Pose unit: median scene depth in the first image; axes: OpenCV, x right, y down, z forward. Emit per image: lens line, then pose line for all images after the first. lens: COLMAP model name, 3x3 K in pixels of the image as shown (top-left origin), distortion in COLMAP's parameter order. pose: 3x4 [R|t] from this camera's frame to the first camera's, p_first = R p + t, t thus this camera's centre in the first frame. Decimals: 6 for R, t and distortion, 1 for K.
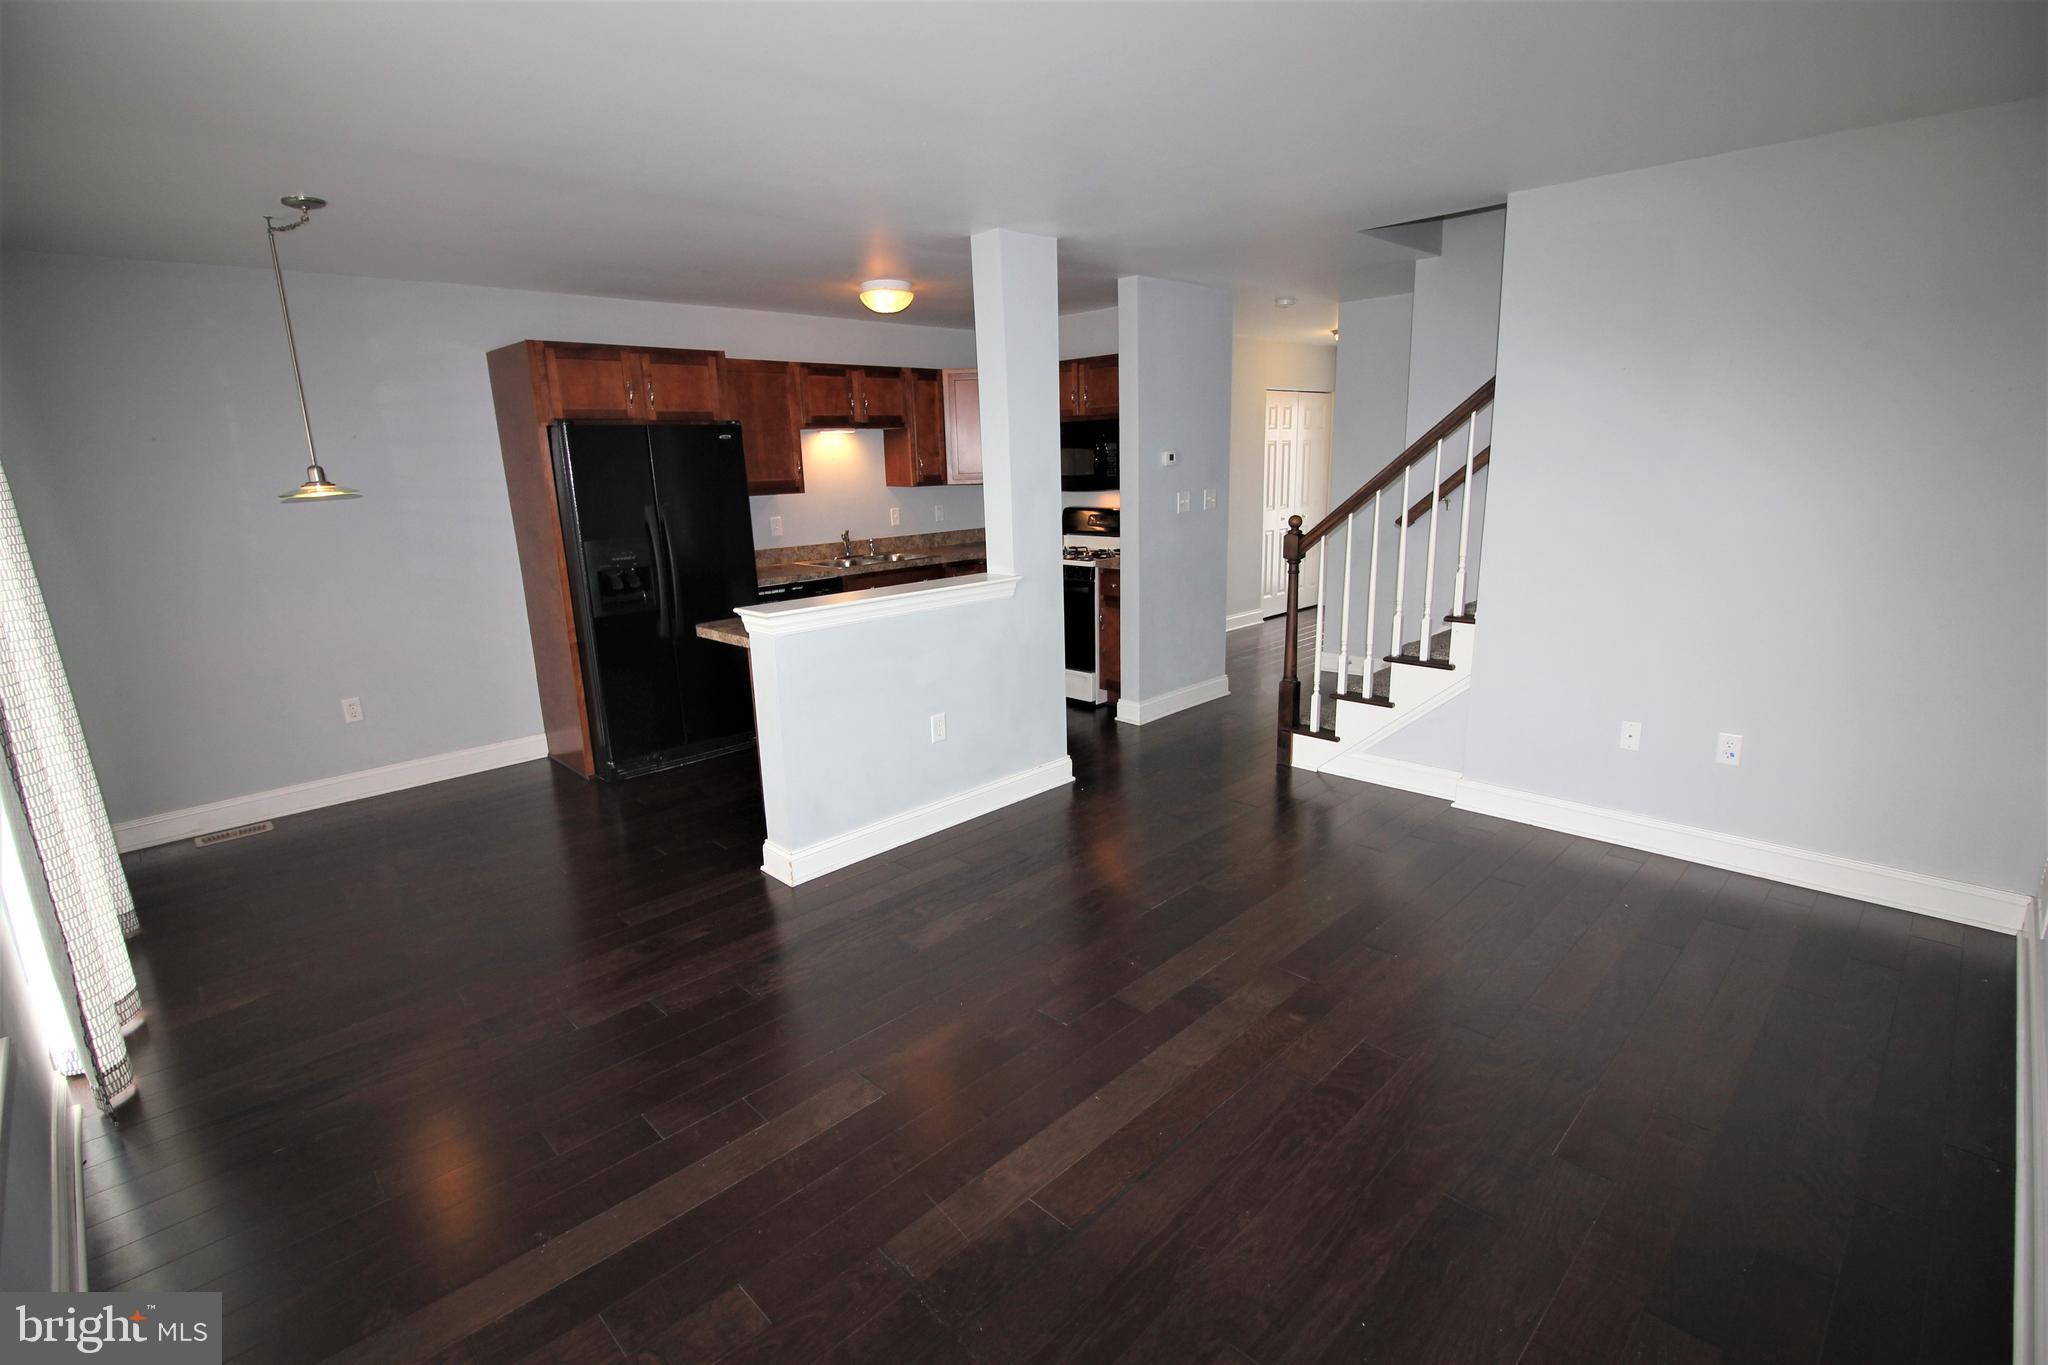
lens RADIAL K [[952.6, 0, 1022.1], [0, 952.6, 692.7], [0, 0, 1]] dist [-0.015513, -0.002366]
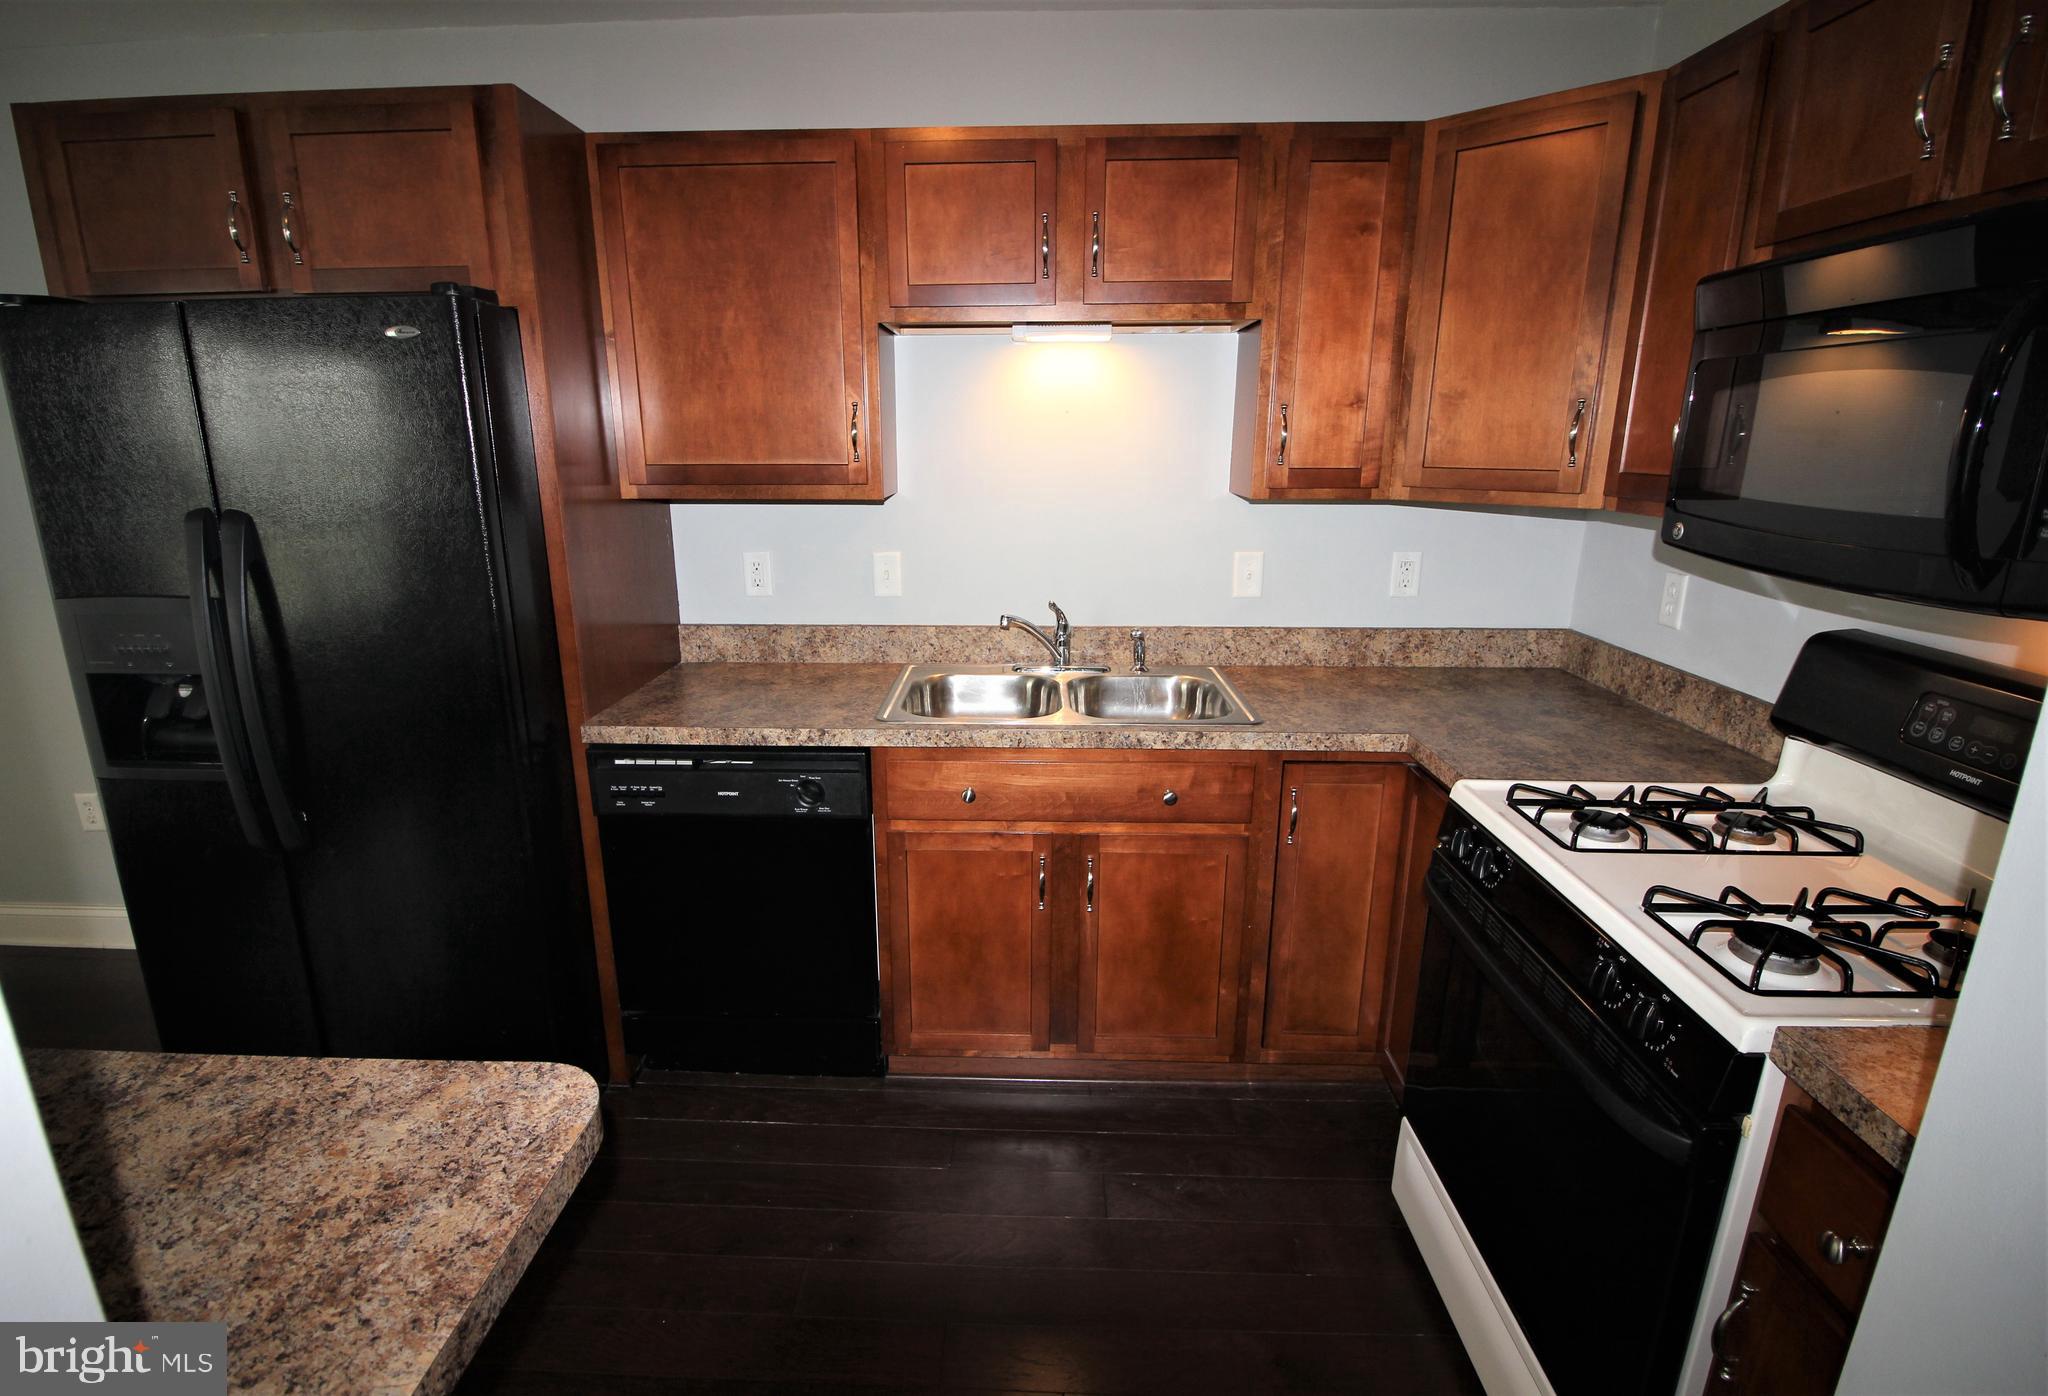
lens RADIAL K [[974.7, 0, 996.2], [0, 974.7, 703.6], [0, 0, 1]] dist [-0.003737, -0.000511]
pose [[0.673261, 0.228810, -0.703111, 0.094891], [-0.197023, 0.972050, 0.127671, -0.196331], [0.712672, 0.052573, 0.699525, 0.793241]]
